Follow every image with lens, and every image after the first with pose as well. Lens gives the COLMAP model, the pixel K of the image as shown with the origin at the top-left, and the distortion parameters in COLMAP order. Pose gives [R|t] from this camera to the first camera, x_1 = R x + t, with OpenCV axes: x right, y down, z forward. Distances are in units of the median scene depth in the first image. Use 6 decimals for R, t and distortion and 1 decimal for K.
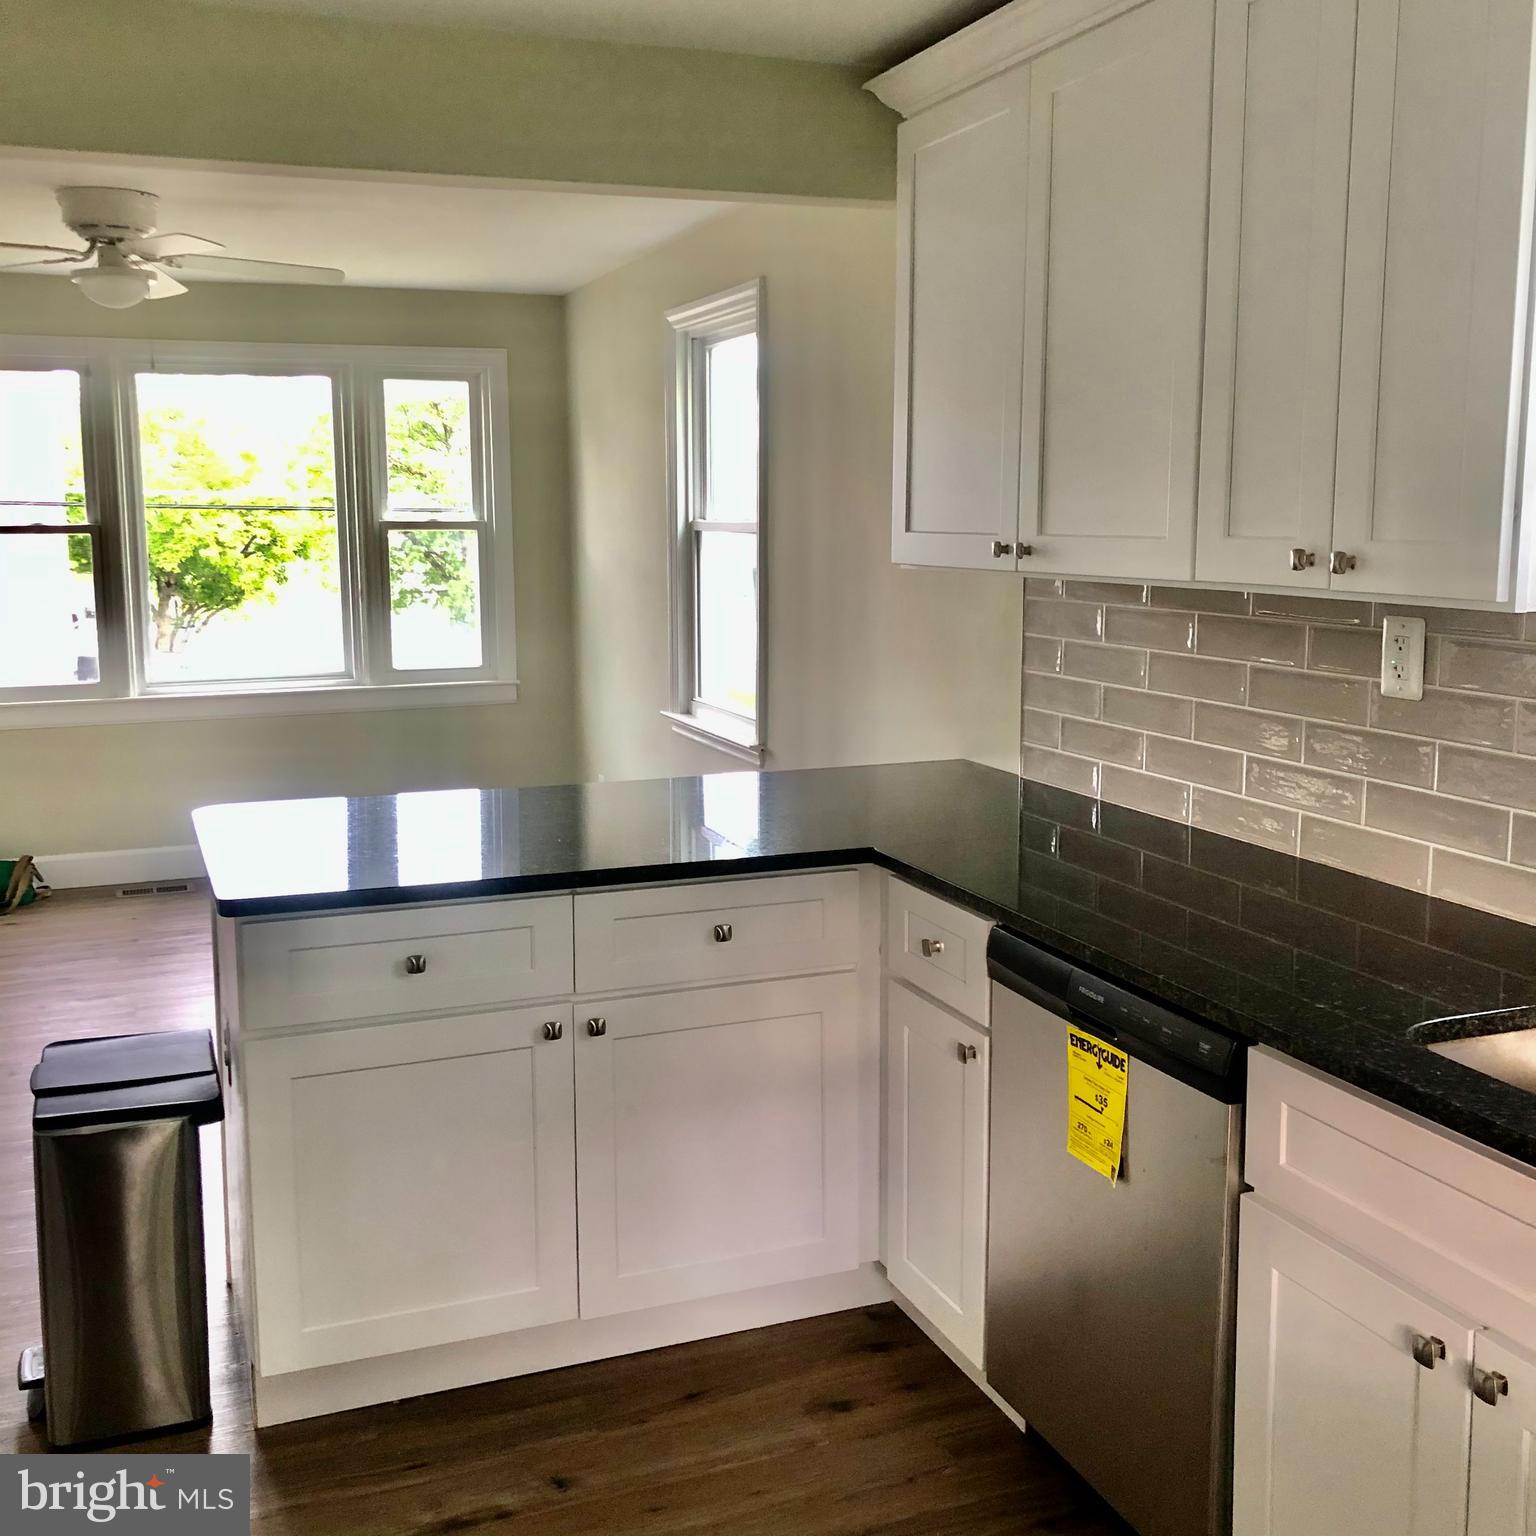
lens RADIAL K [[1681.5, 0, 765.7], [0, 1681.5, 726.4], [0, 0, 1]] dist [0.153291, -0.378726]
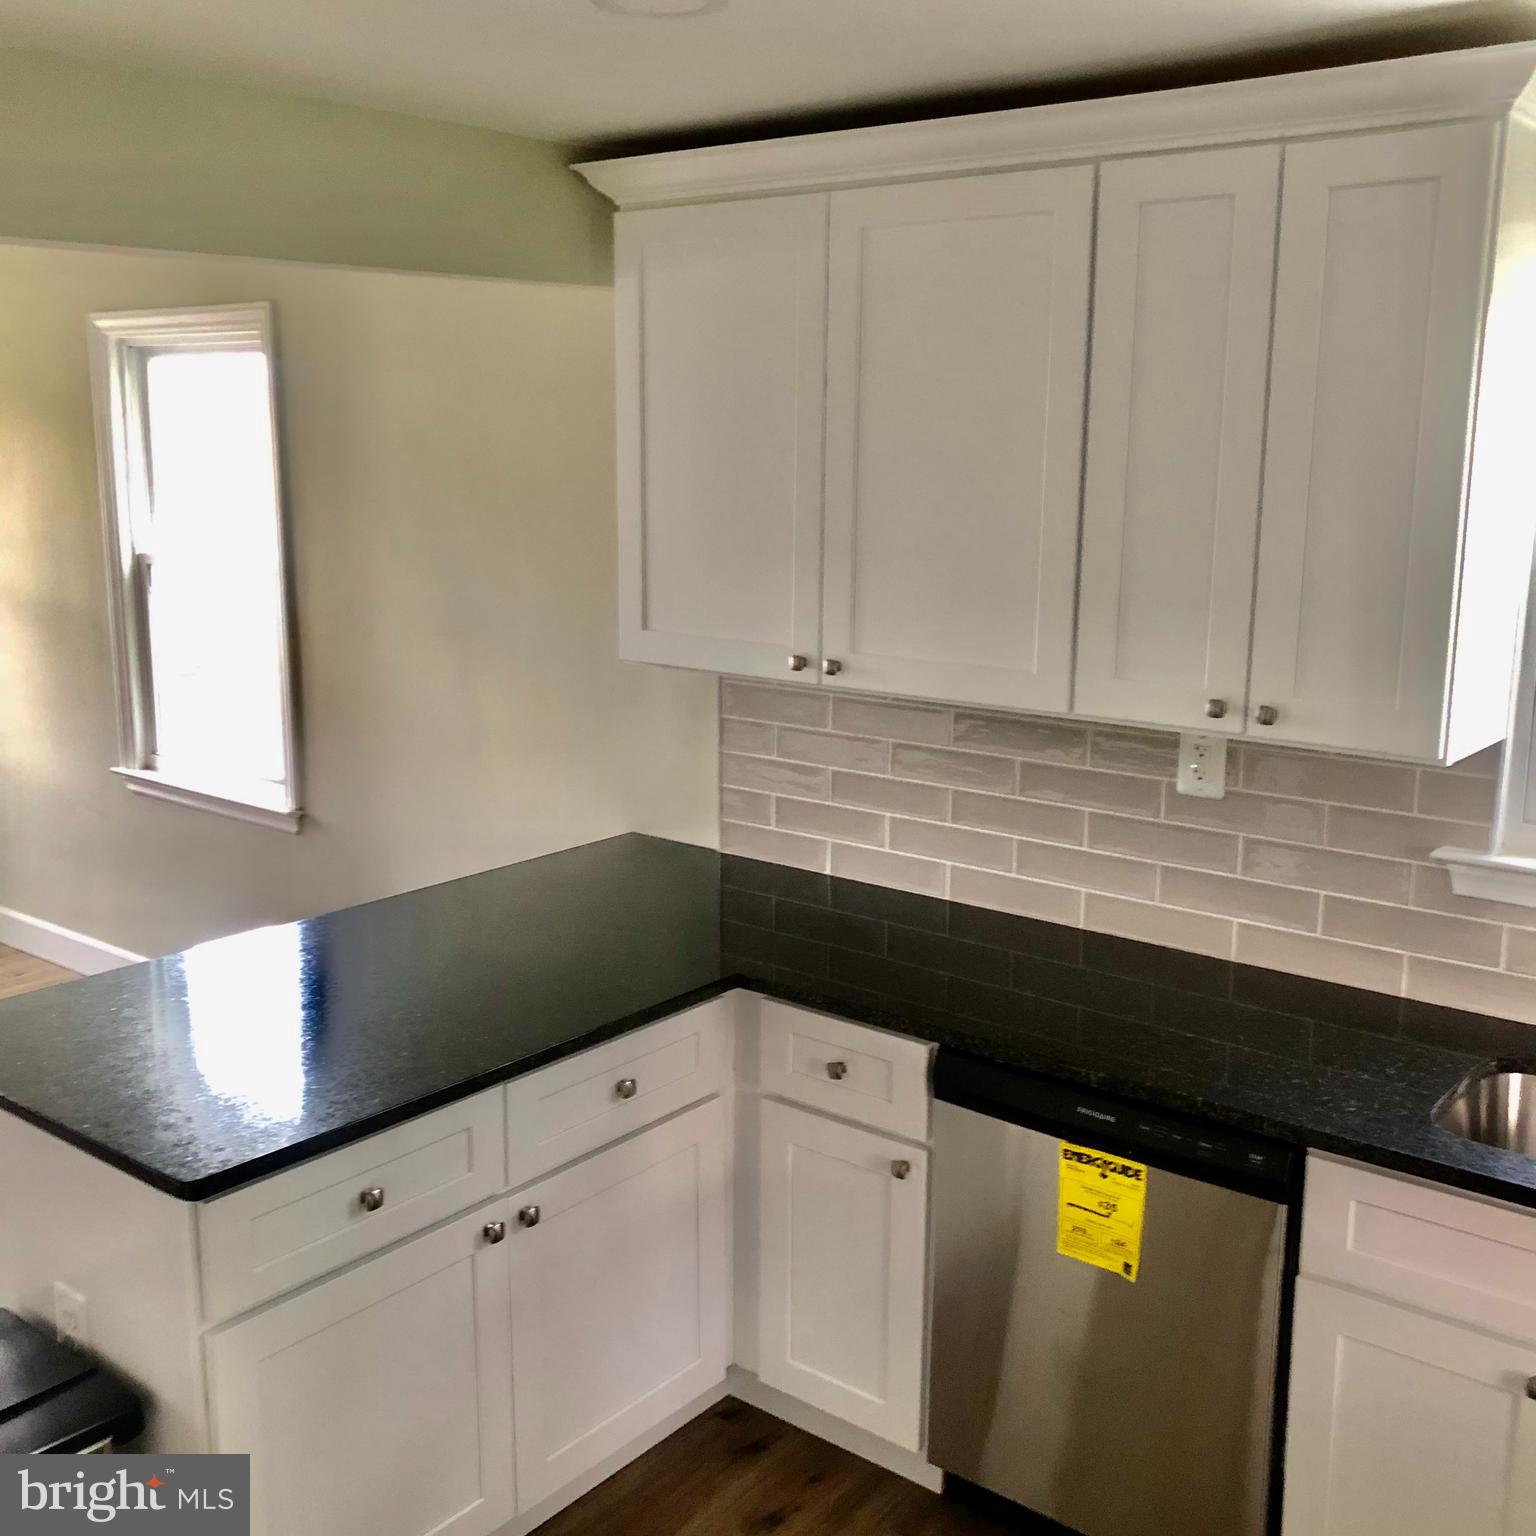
lens RADIAL K [[1677.5, 0, 769.8], [0, 1677.5, 740.2], [0, 0, 1]] dist [0.020769, -0.015080]
pose [[0.864722, -0.083017, 0.495342, -0.453355], [0.054097, 0.995902, 0.072470, -0.154929], [-0.499328, -0.035870, 0.865670, 0.148198]]
